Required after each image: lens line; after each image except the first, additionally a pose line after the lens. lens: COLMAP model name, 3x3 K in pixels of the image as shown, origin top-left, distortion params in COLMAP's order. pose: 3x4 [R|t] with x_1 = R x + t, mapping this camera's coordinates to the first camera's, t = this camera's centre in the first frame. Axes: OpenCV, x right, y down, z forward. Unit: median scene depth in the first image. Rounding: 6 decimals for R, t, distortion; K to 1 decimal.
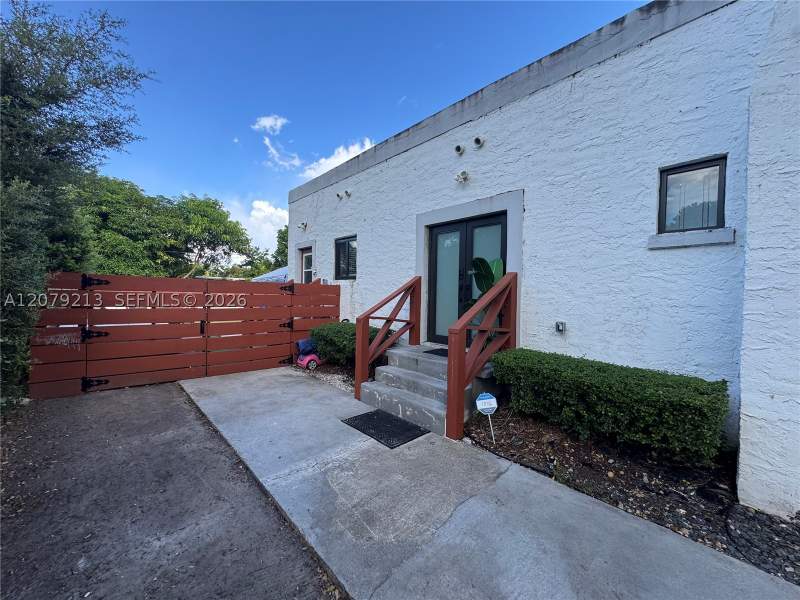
lens RADIAL K [[319.9, 0, 401.4], [0, 319.9, 303.9], [0, 0, 1]] dist [-0.011470, 0.000055]
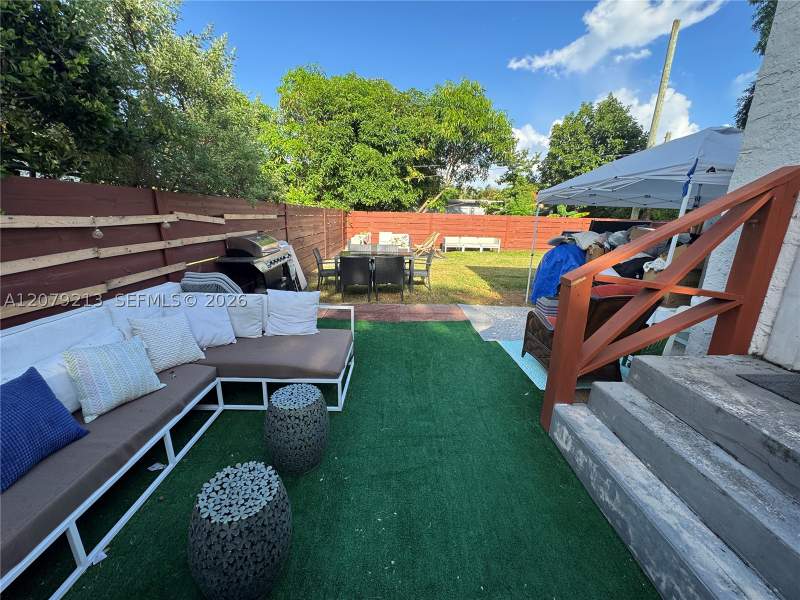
lens RADIAL K [[319.9, 0, 402.6], [0, 319.9, 301.1], [0, 0, 1]] dist [-0.011470, 0.000055]
pose [[0.752931, 0.165628, -0.636916, -0.202341], [-0.025494, 0.974426, 0.223259, -0.012969], [0.657606, -0.151861, 0.737898, 0.342507]]
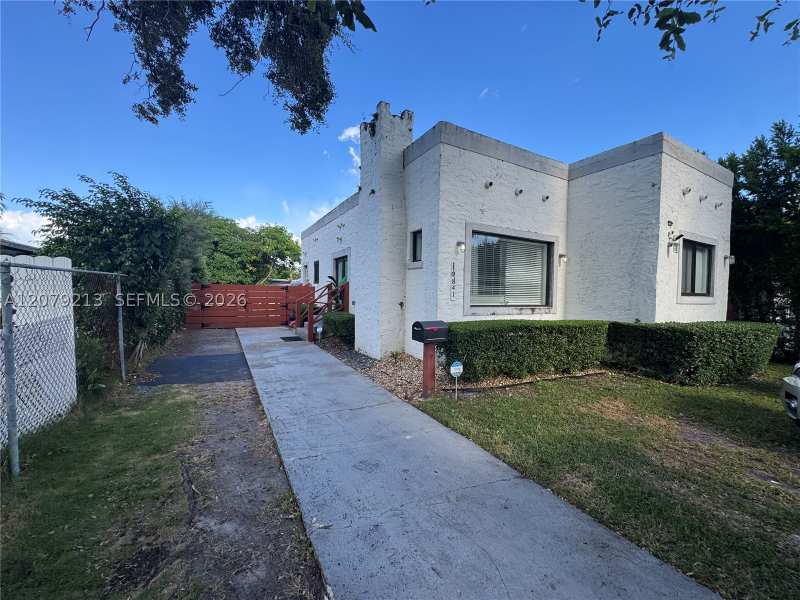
lens RADIAL K [[319.9, 0, 401.3], [0, 319.9, 298.6], [0, 0, 1]] dist [-0.011470, 0.000055]
pose [[0.971036, -0.000972, -0.238932, 0.310851], [-0.001922, 0.999928, -0.011878, 0.014385], [0.238926, 0.011993, 0.970964, -0.293595]]
